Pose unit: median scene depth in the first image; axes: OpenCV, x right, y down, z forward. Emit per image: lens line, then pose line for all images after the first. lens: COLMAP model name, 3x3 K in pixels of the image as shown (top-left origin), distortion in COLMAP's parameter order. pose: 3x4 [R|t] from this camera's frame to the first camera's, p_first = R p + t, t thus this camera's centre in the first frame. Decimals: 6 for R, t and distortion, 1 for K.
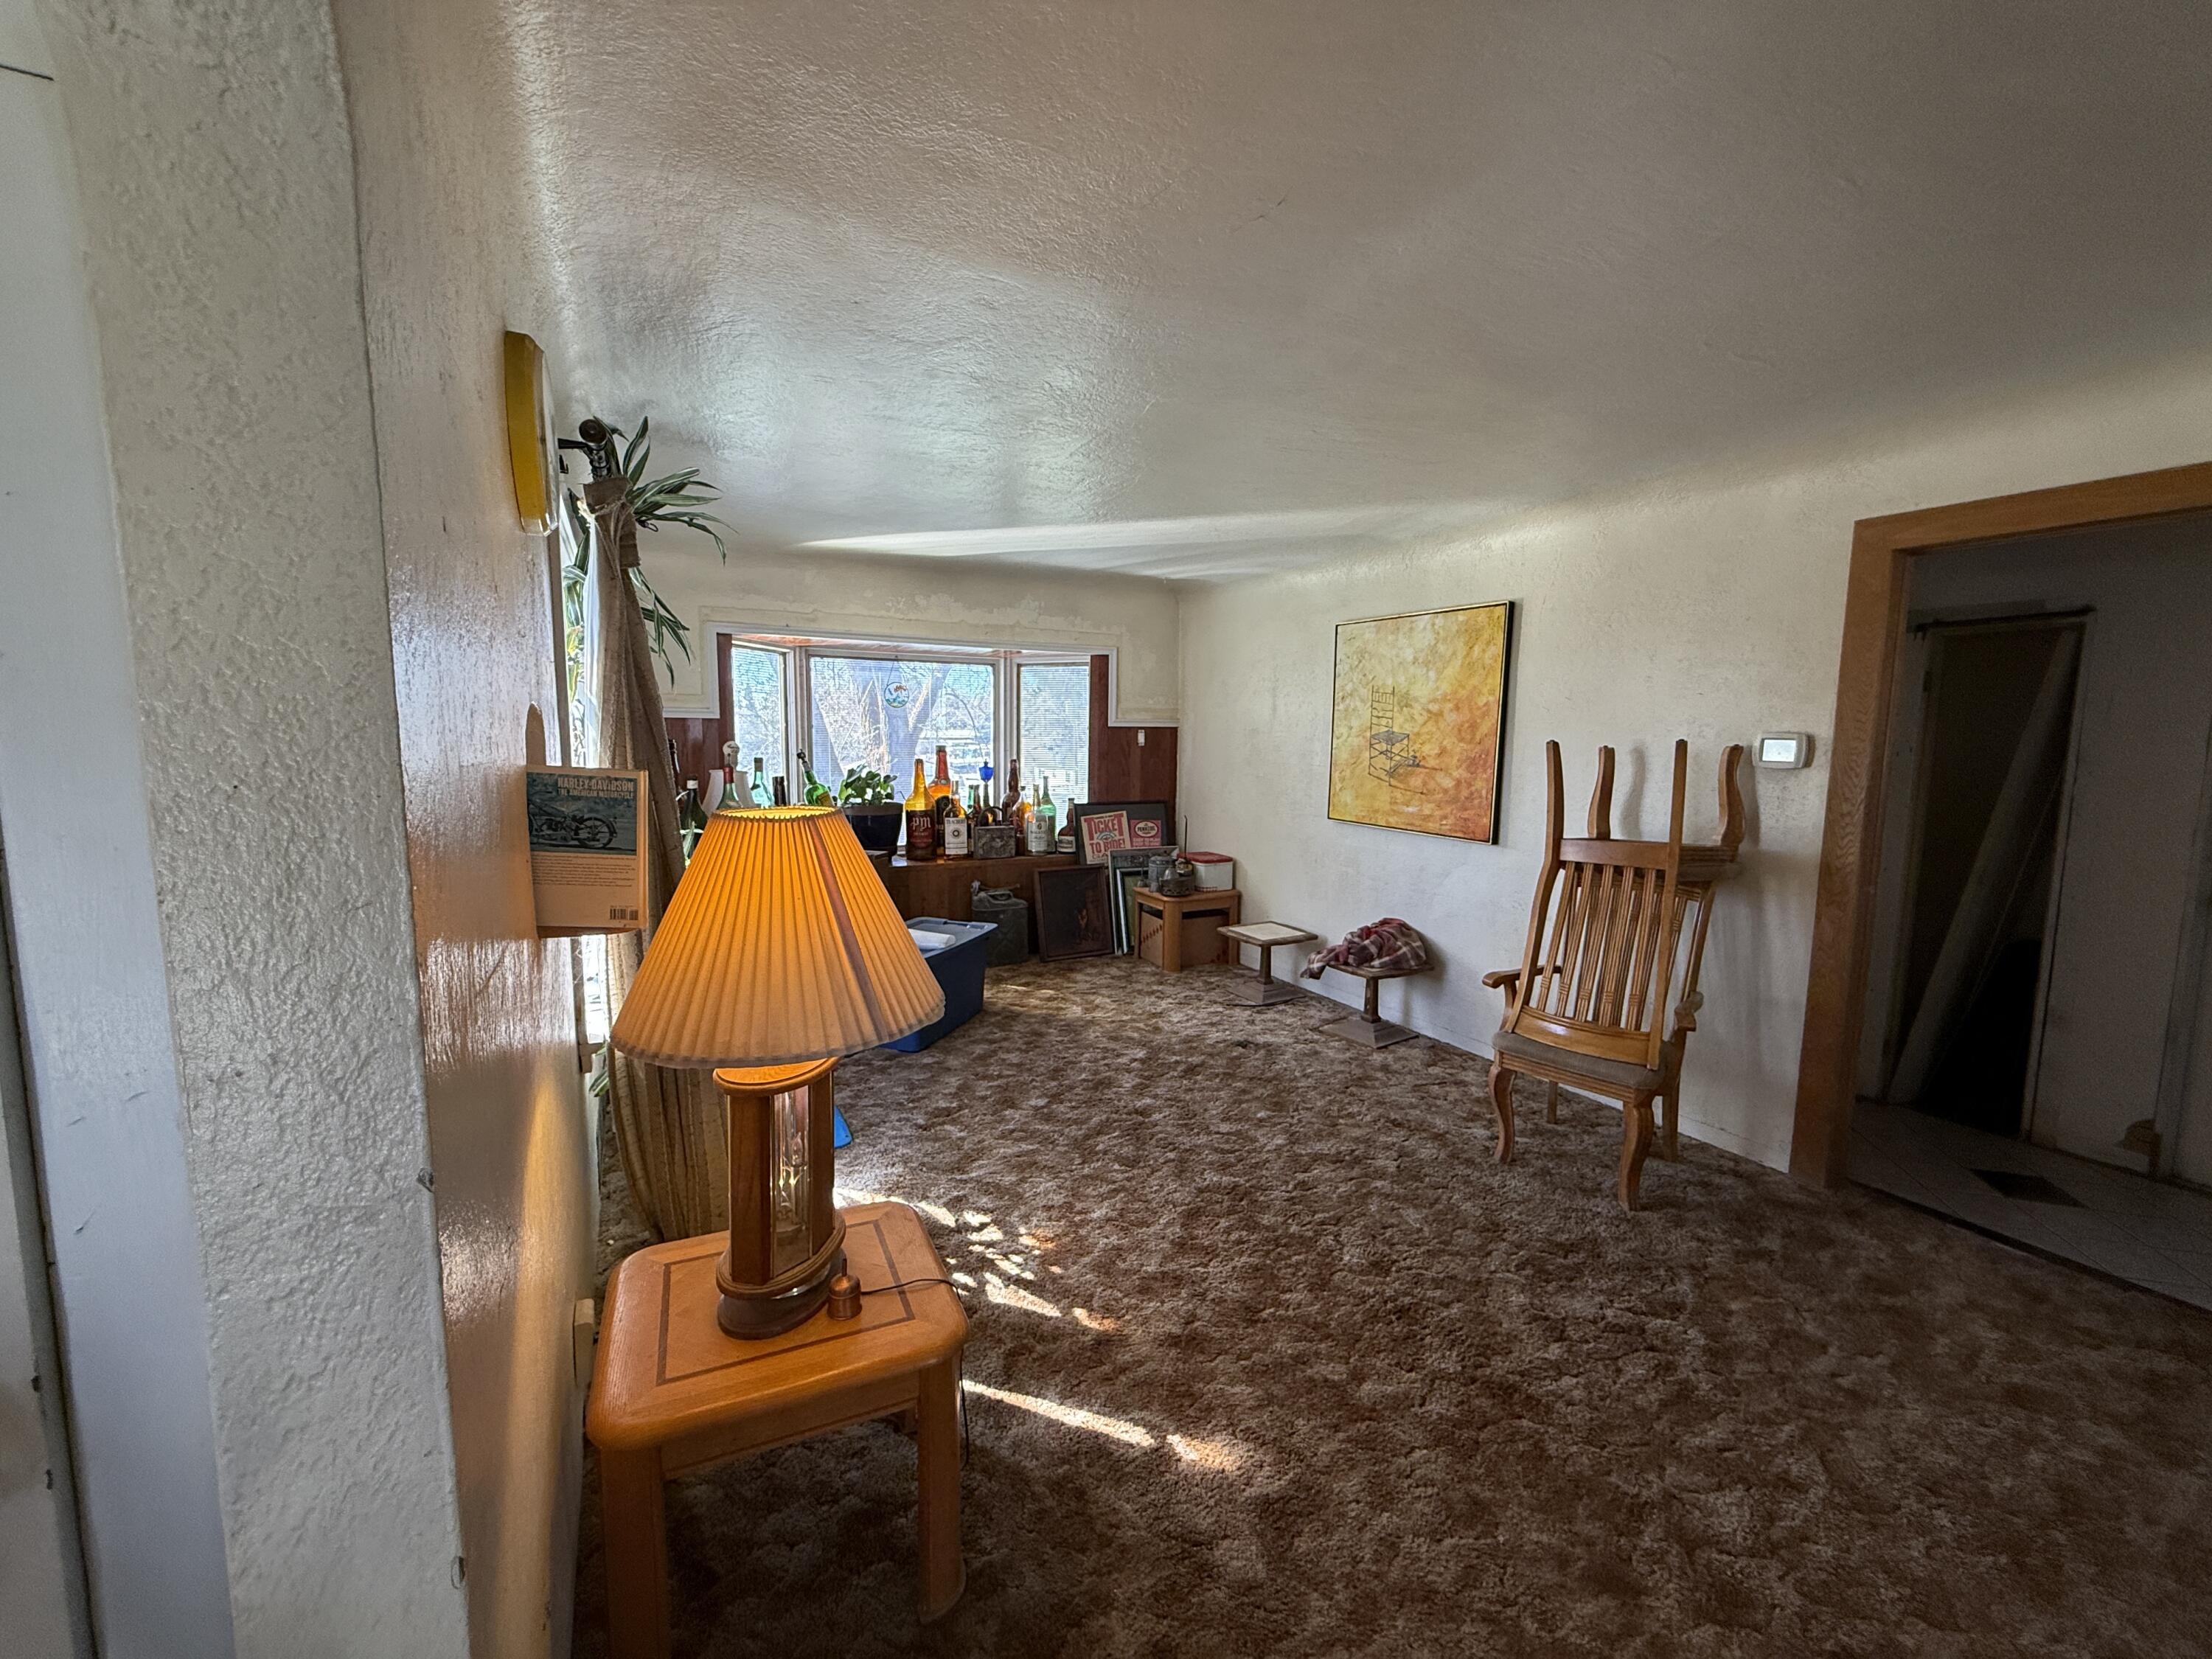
lens RADIAL K [[881.5, 0, 1102.6], [0, 881.5, 828.5], [0, 0, 1]] dist [0.000957, -0.000024]
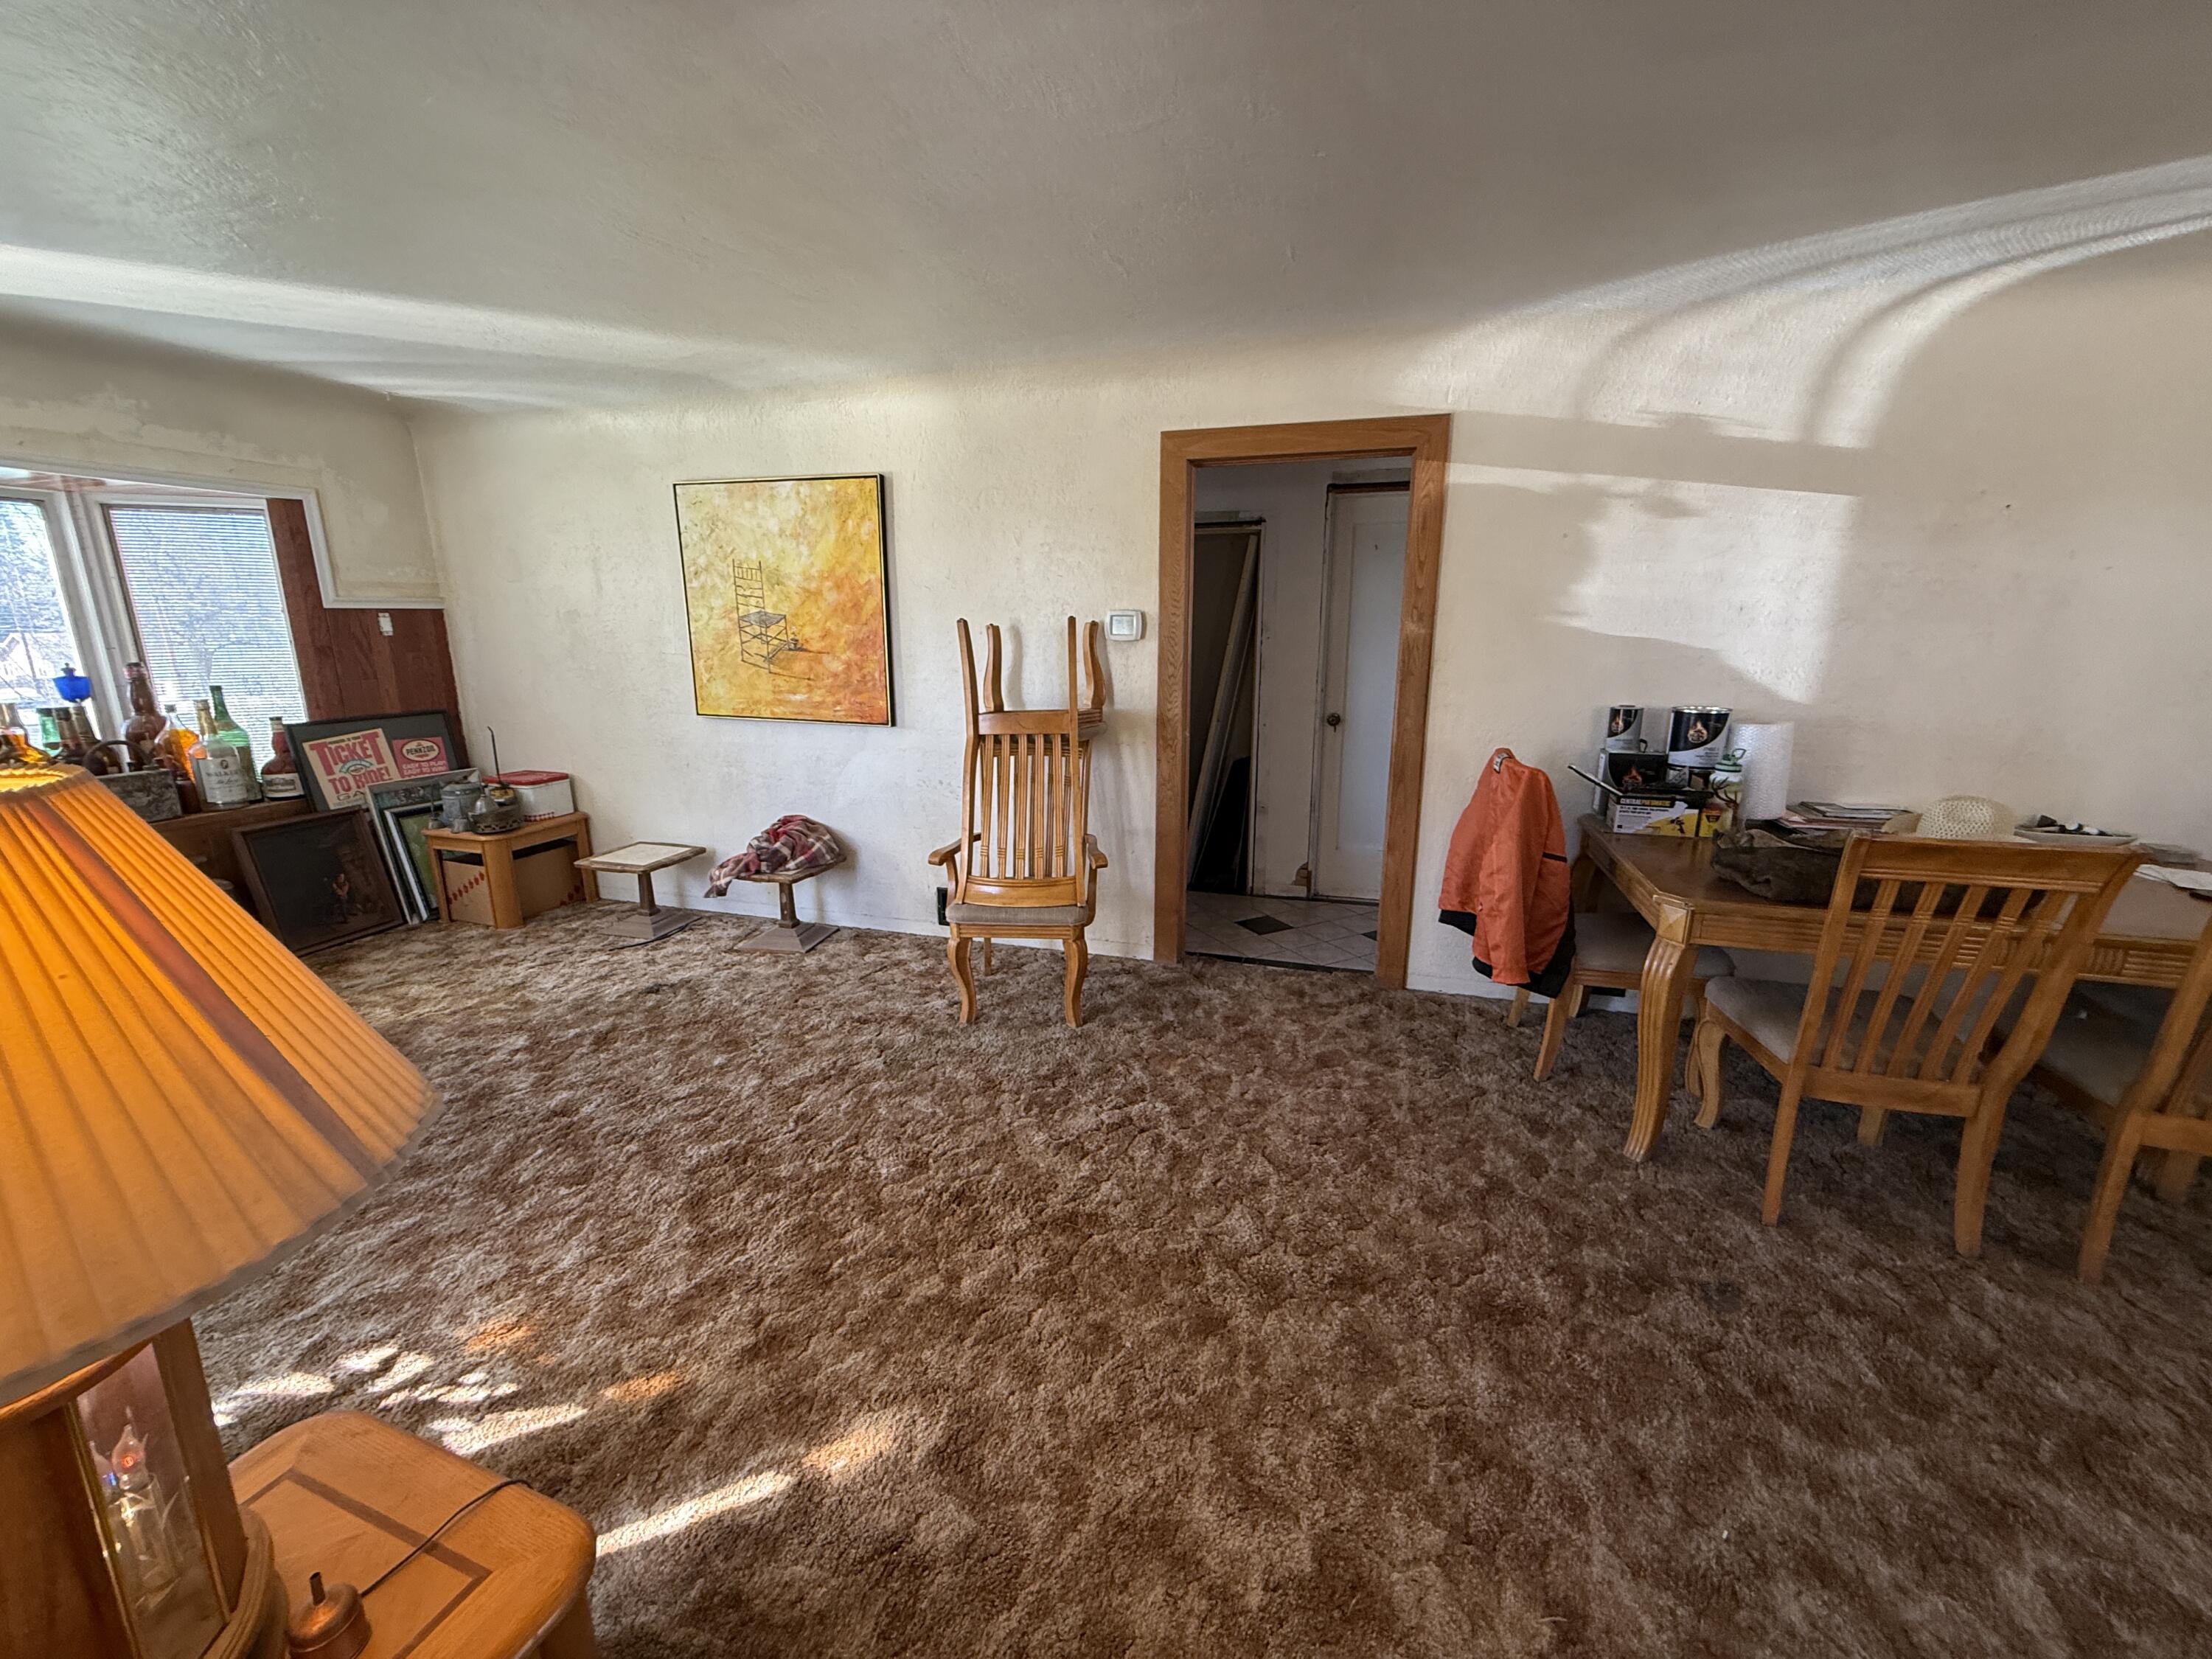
lens RADIAL K [[881.5, 0, 1102.6], [0, 881.5, 828.5], [0, 0, 1]] dist [0.000957, -0.000024]
pose [[0.711954, -0.171882, 0.680866, -0.112815], [0.084413, 0.983499, 0.160014, -0.009914], [-0.697134, -0.056448, 0.714715, 0.134577]]
